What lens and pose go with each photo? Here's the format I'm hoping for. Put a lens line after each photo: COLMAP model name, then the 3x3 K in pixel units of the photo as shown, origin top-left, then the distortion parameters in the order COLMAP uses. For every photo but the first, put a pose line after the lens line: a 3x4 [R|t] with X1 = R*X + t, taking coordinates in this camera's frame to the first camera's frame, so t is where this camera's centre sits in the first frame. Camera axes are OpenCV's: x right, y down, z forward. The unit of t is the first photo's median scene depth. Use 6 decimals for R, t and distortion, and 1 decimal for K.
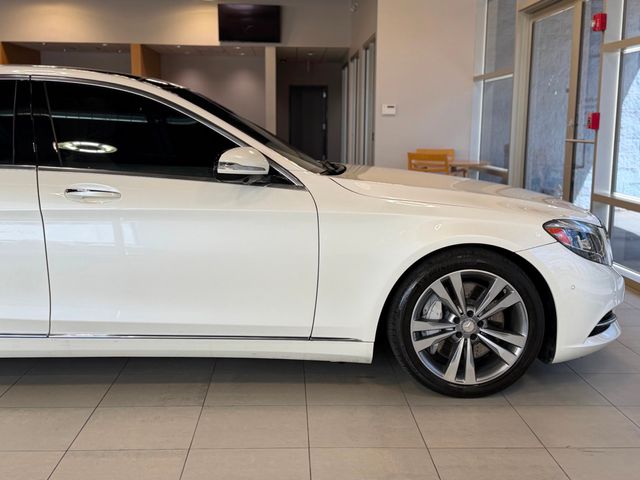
lens RADIAL K [[784.9, 0, 320.0], [0, 784.9, 240.0], [0, 0, 1]] dist [0.190427, -0.443433]
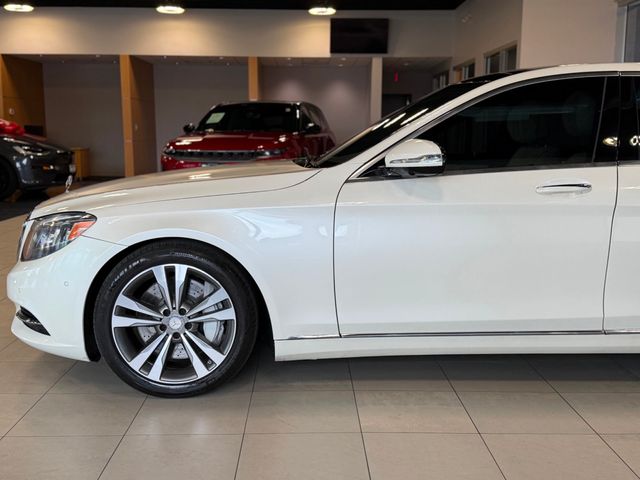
lens RADIAL K [[727.2, 0, 320.0], [0, 727.2, 240.0], [0, 0, 1]] dist [0.179000, -0.365251]
pose [[0.999807, -0.002954, -0.019409, -0.177806], [0.002951, 0.999996, -0.000187, 0.003520], [0.019409, 0.000129, 0.999812, 0.010830]]
